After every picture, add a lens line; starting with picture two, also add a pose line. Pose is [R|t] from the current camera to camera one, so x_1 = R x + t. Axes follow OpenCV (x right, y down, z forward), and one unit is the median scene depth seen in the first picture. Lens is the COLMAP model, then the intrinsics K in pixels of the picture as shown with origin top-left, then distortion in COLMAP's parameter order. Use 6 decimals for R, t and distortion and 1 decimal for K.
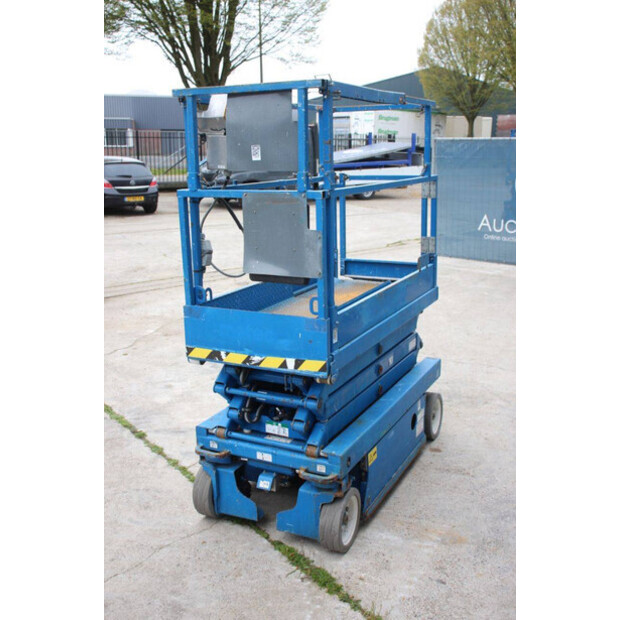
lens RADIAL K [[665.8, 0, 308.0], [0, 665.8, 320.6], [0, 0, 1]] dist [-0.021401, 0.000000]
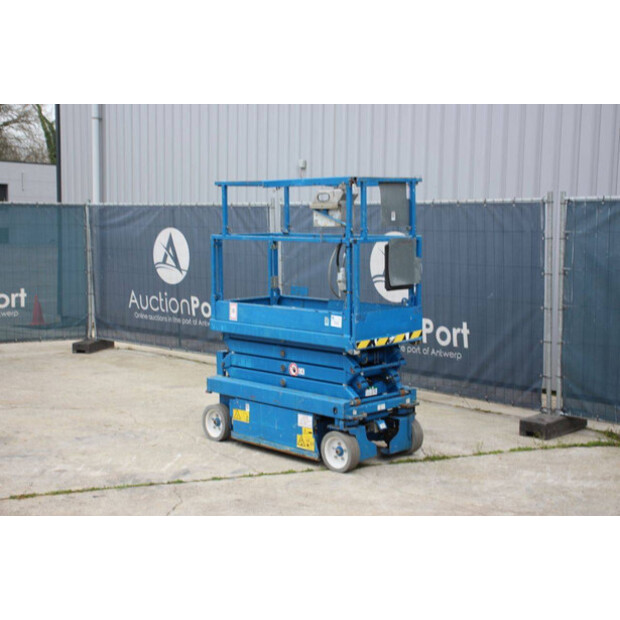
lens RADIAL K [[991.4, 0, 309.1], [0, 991.4, 311.0], [0, 0, 1]] dist [0.150386, 0.000000]
pose [[0.322891, -0.084102, 0.942692, -2.228799], [0.235308, 0.971902, 0.006110, -0.065101], [-0.916718, 0.219850, 0.333609, 0.324218]]
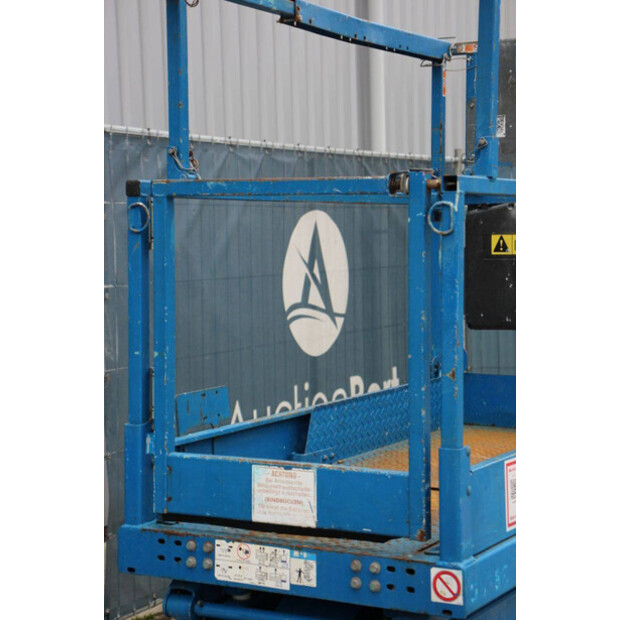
lens RADIAL K [[1474.9, 0, 306.5], [0, 1474.9, 312.1], [0, 0, 1]] dist [0.434737, 0.000000]
pose [[-0.999431, 0.021253, 0.026205, 0.110701], [0.028194, 0.952685, 0.302648, -0.467601], [-0.018533, 0.303215, -0.952742, 2.127844]]
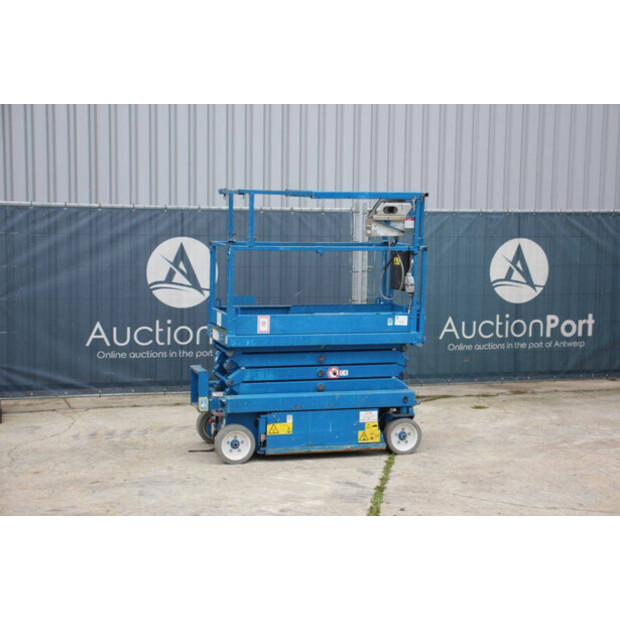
lens RADIAL K [[1117.8, 0, 313.1], [0, 1117.8, 308.5], [0, 0, 1]] dist [0.205050, 0.000000]
pose [[-0.698799, -0.067768, 0.712101, -1.966560], [0.170252, 0.951138, 0.257588, -0.795026], [-0.694762, 0.301238, -0.653116, 2.958435]]
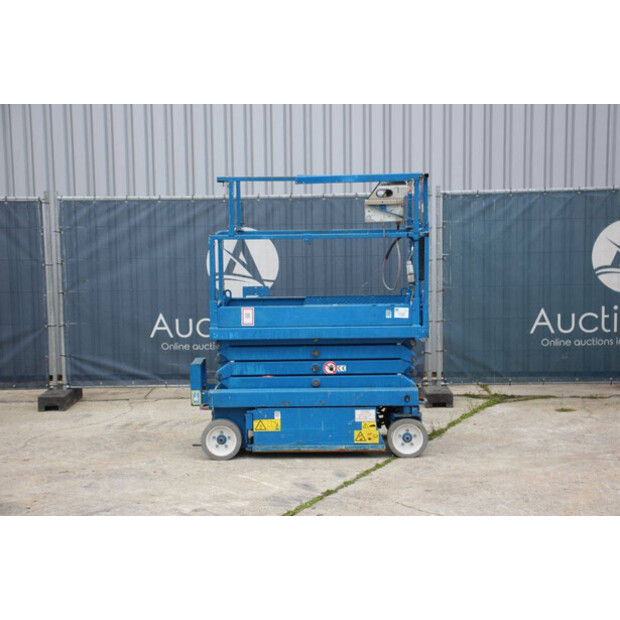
lens RADIAL K [[1147.6, 0, 310.1], [0, 1147.6, 309.8], [0, 0, 1]] dist [0.234203, 0.000000]
pose [[-0.432382, -0.075139, 0.898555, -2.418722], [0.245888, 0.948928, 0.197672, -0.593308], [-0.867517, 0.306413, -0.391824, 2.214666]]
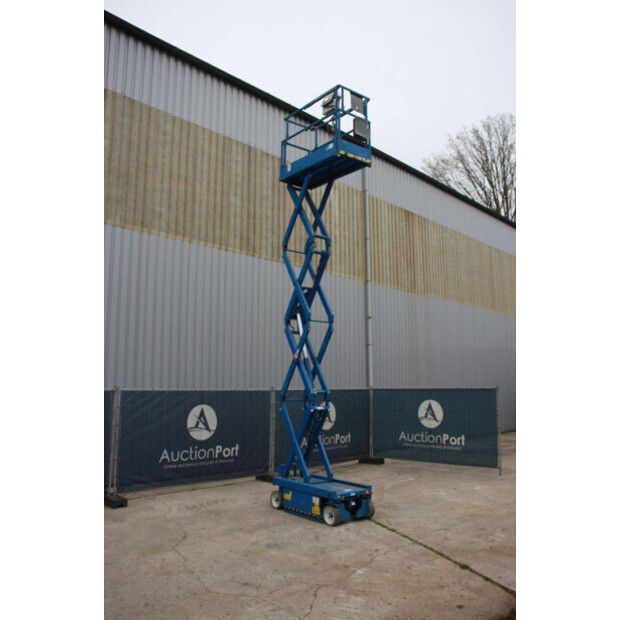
lens RADIAL K [[540.1, 0, 306.5], [0, 540.1, 316.6], [0, 0, 1]] dist [-0.139801, 0.091047]
pose [[-0.954867, 0.039224, 0.294433, -0.897204], [0.076861, 0.990110, 0.117366, -1.058238], [-0.286918, 0.134700, -0.948438, 3.786330]]
